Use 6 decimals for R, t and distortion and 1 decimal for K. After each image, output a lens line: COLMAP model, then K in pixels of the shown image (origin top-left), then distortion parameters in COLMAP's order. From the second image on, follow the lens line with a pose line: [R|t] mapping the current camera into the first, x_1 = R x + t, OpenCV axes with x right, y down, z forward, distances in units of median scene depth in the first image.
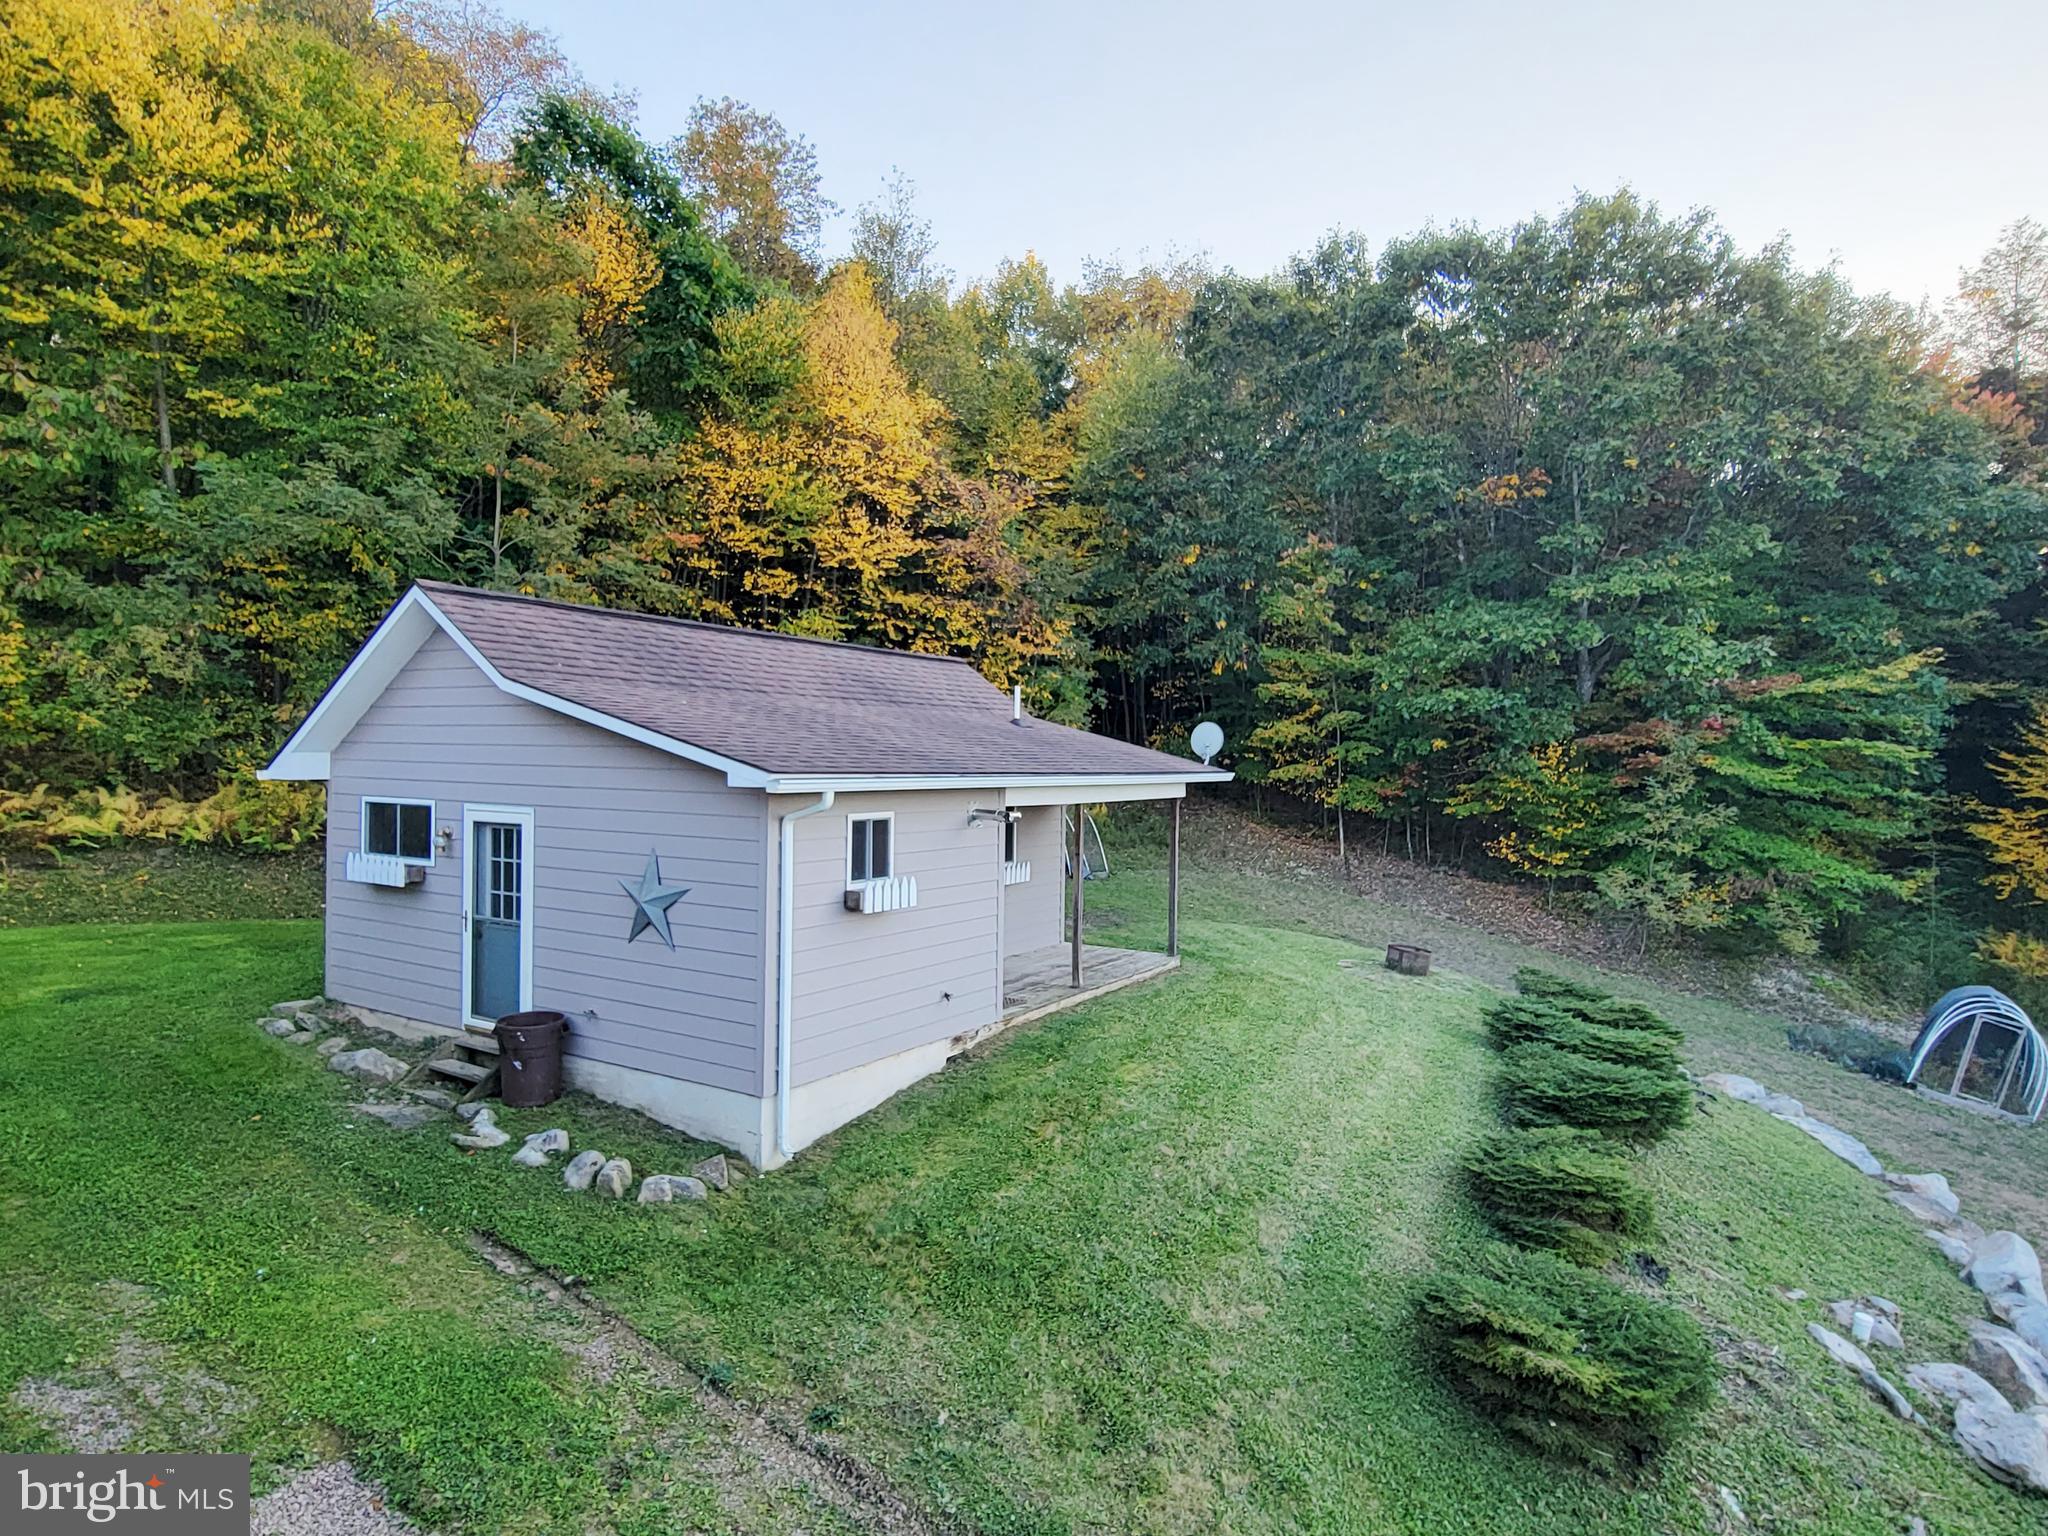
lens RADIAL K [[1174.4, 0, 1024.0], [0, 1174.4, 768.0], [0, 0, 1]] dist [-0.000713, -0.001025]
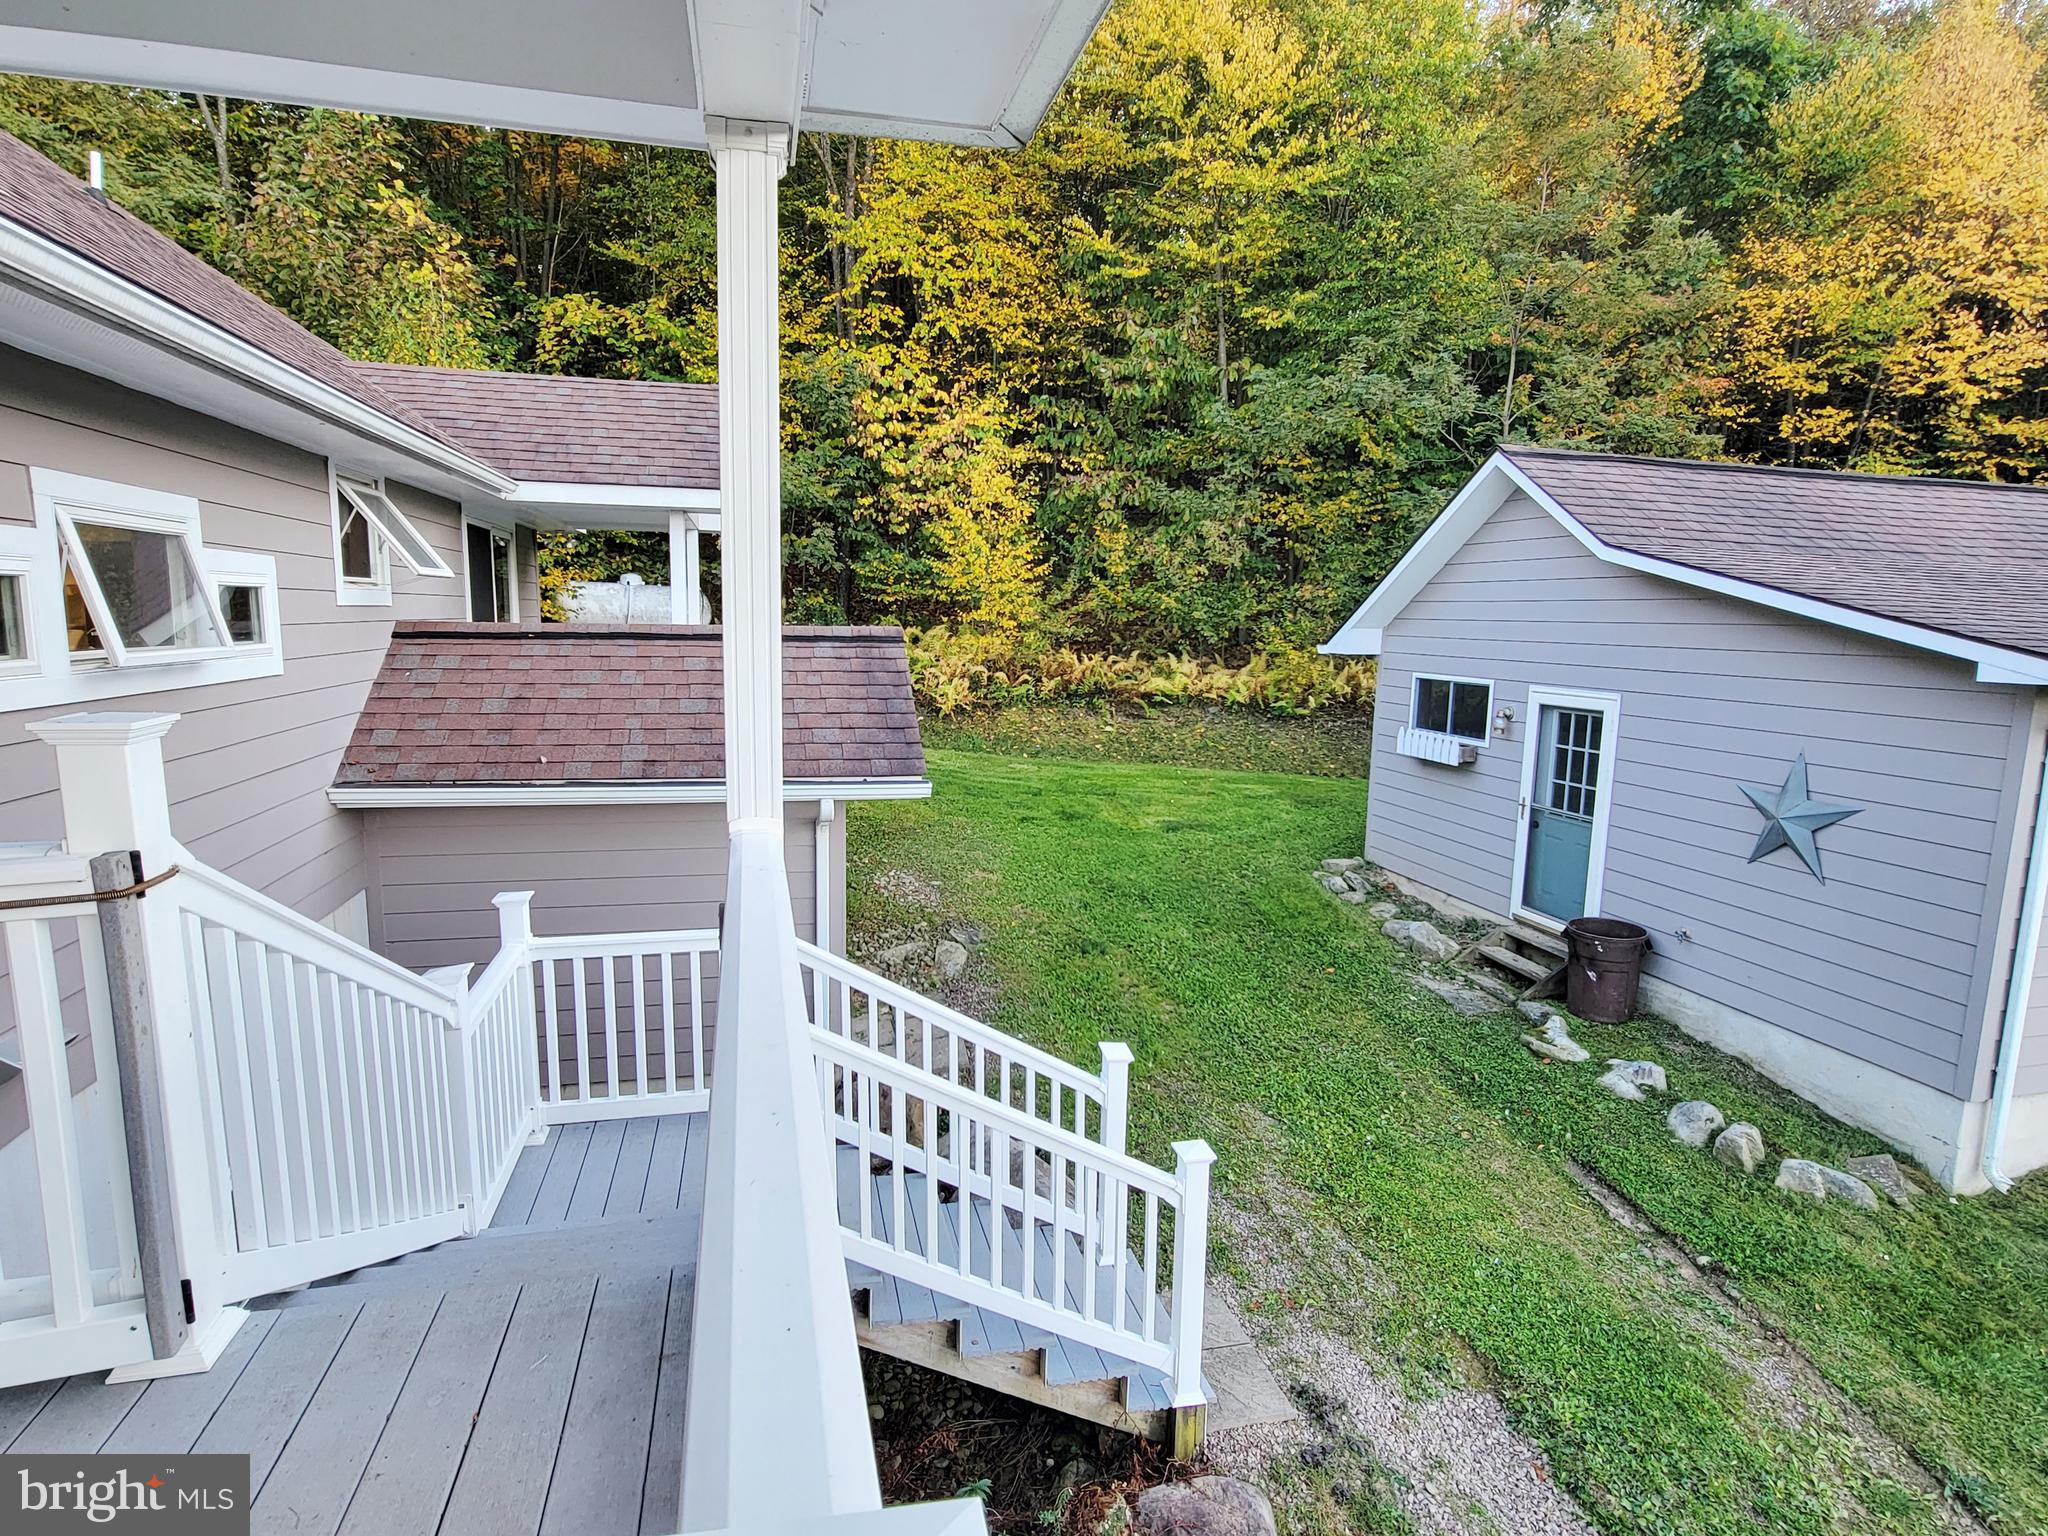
lens RADIAL K [[1074.3, 0, 1011.1], [0, 1074.3, 771.2], [0, 0, 1]] dist [-0.004258, 0.000104]
pose [[0.716760, 0.097820, -0.690424, -0.157622], [-0.014652, 0.992006, 0.125337, -0.002456], [0.697166, -0.079720, 0.712464, 0.082685]]
